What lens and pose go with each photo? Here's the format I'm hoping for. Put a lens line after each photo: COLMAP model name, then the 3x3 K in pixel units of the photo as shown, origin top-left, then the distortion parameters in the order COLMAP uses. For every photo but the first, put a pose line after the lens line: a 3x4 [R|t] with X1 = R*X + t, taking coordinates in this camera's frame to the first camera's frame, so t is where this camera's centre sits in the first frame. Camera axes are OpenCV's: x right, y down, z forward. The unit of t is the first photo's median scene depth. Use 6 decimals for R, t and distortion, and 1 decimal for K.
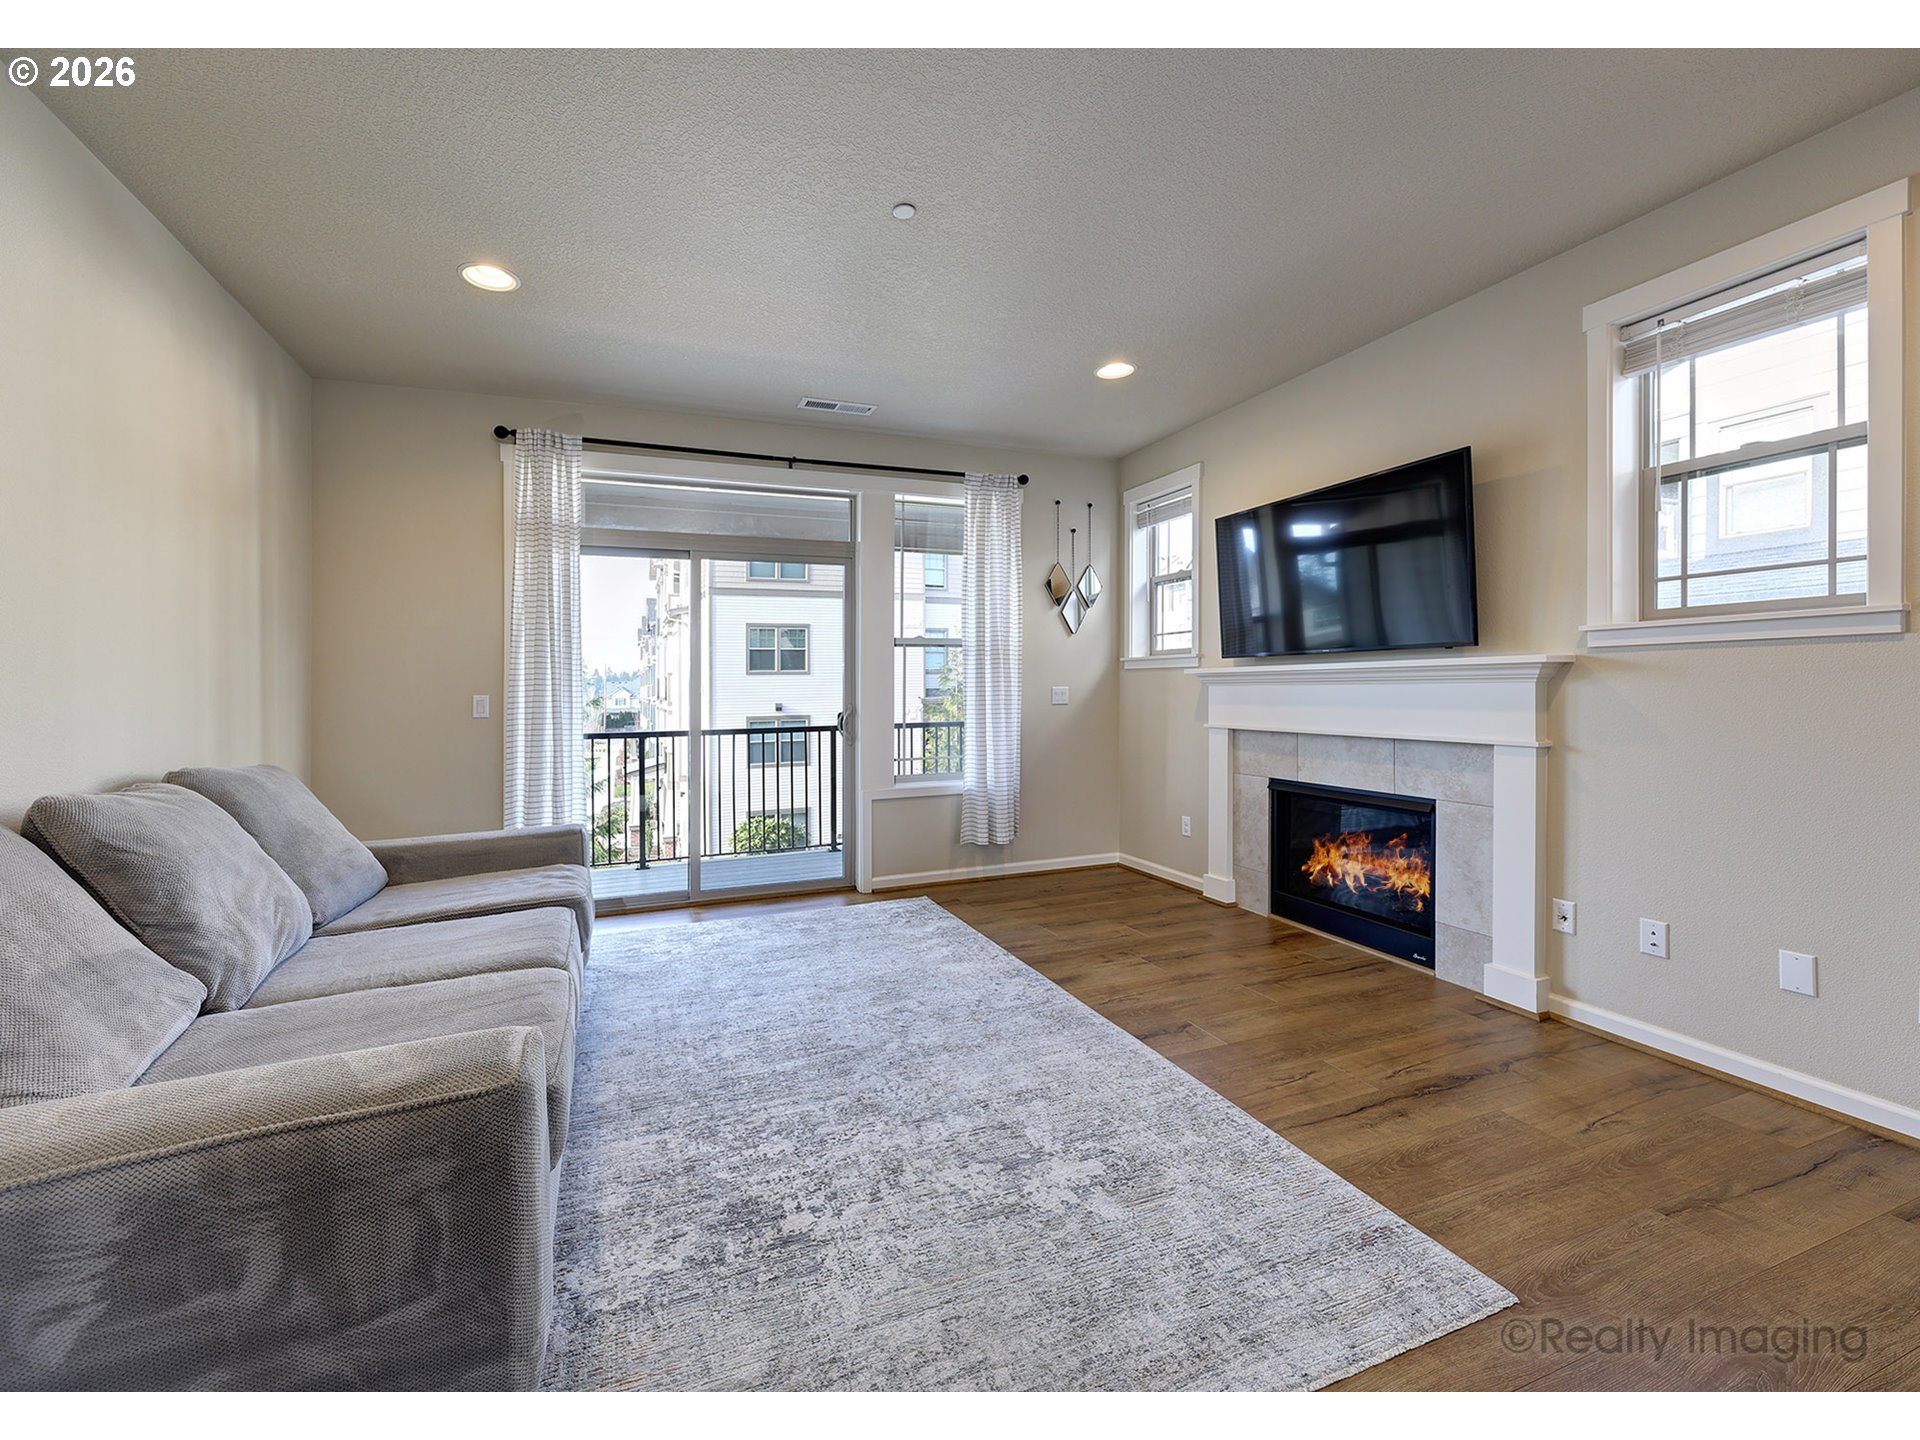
lens RADIAL K [[769.8, 0, 960.7], [0, 769.8, 676.5], [0, 0, 1]] dist [0.000338, 0.000065]
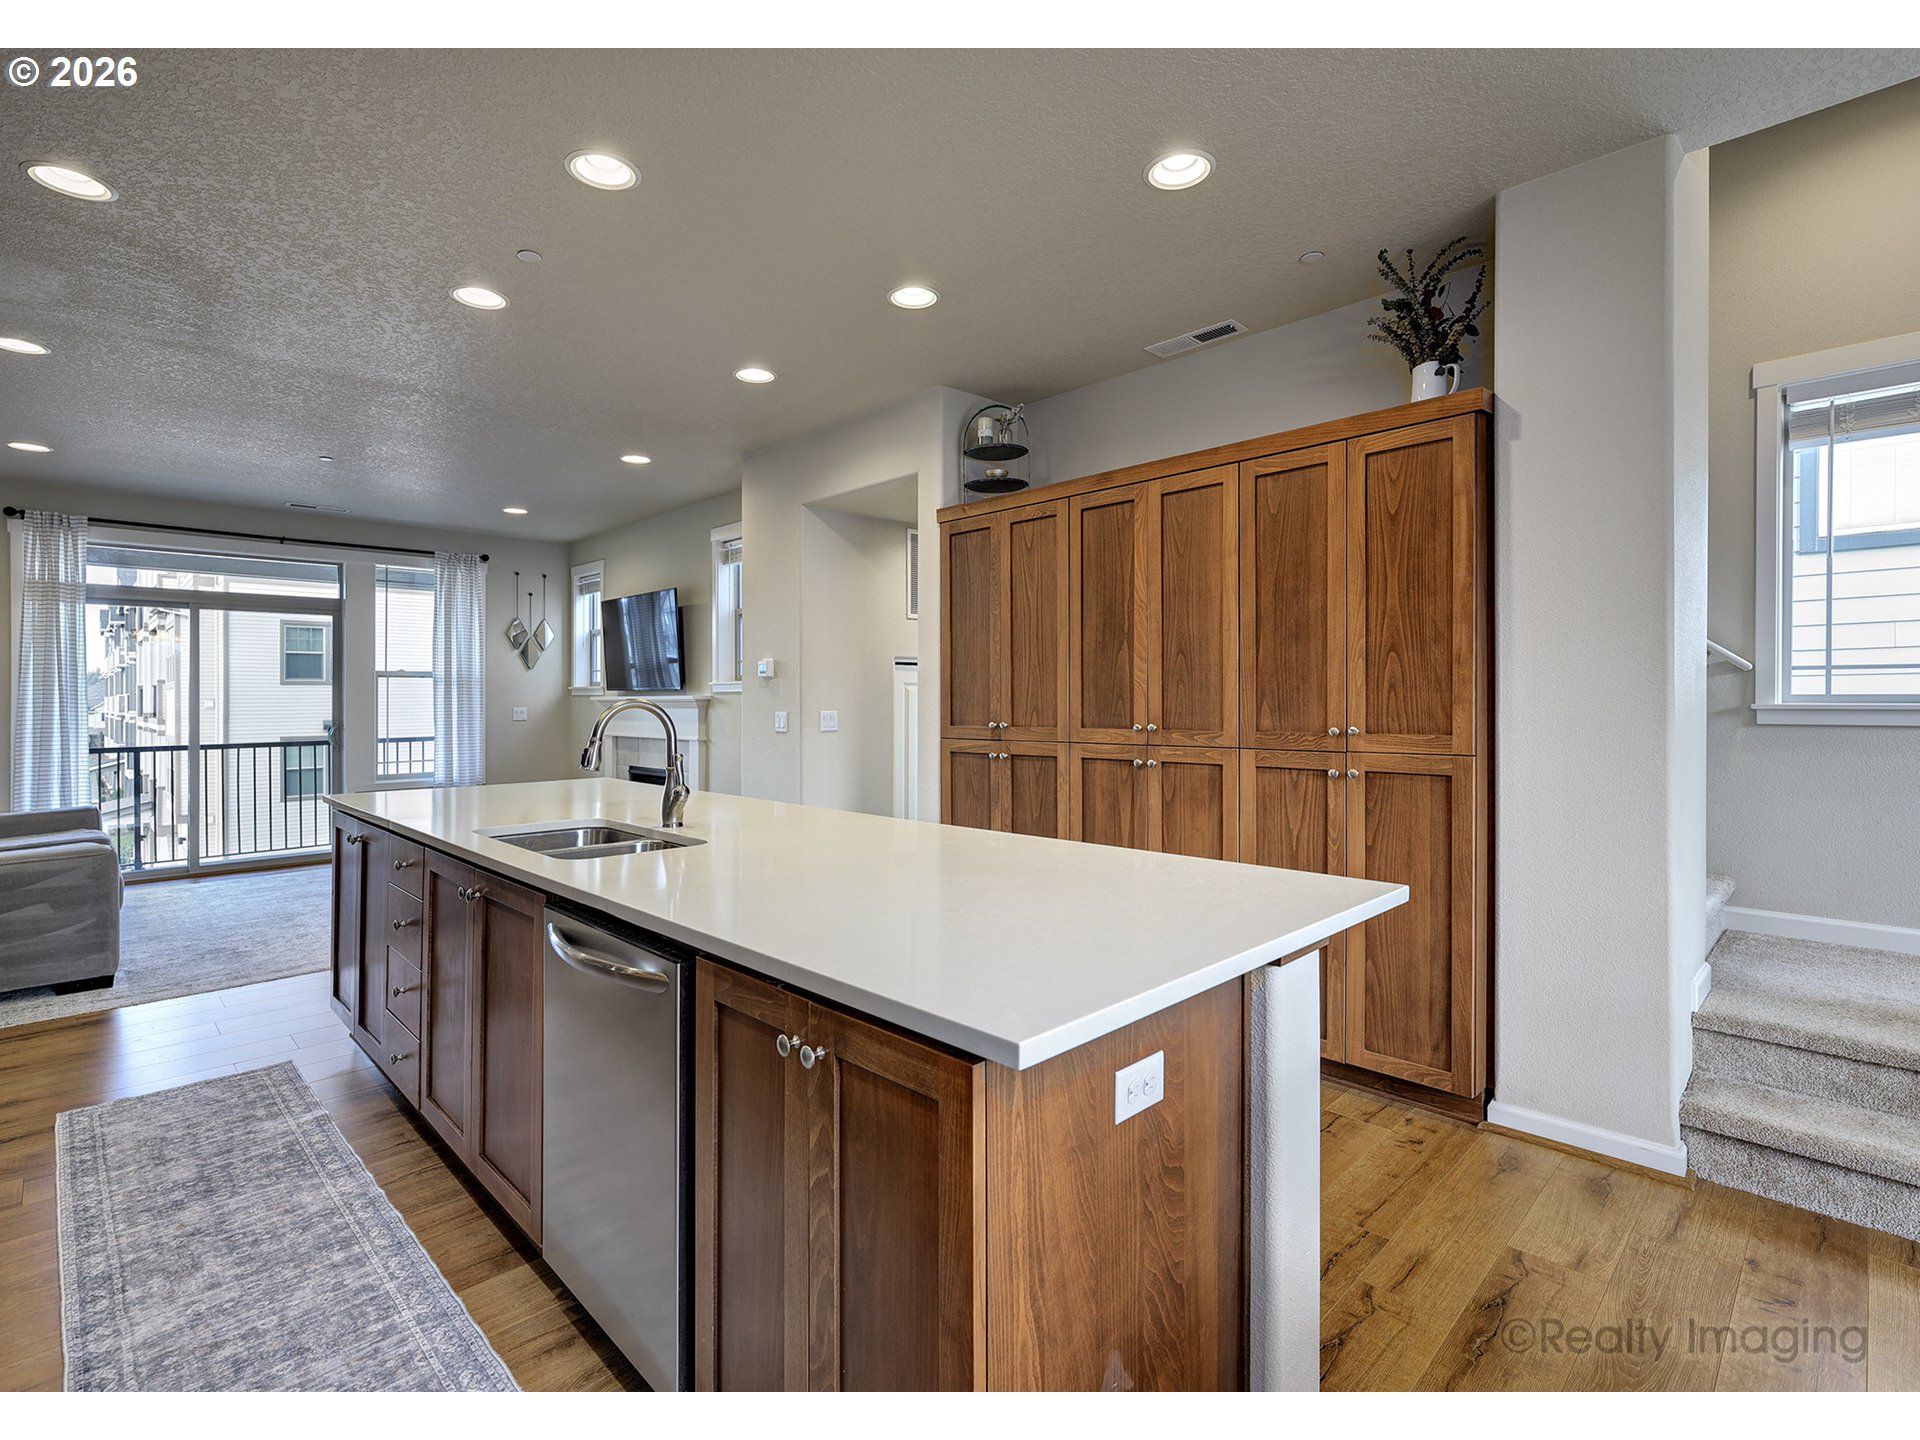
lens RADIAL K [[891.9, 0, 933.7], [0, 891.9, 694.8], [0, 0, 1]] dist [-0.001476, -0.000008]
pose [[0.937859, 0.005295, 0.346976, 0.312268], [-0.008207, 0.999942, 0.006922, -0.030511], [-0.346920, -0.009339, 0.937848, -0.865252]]
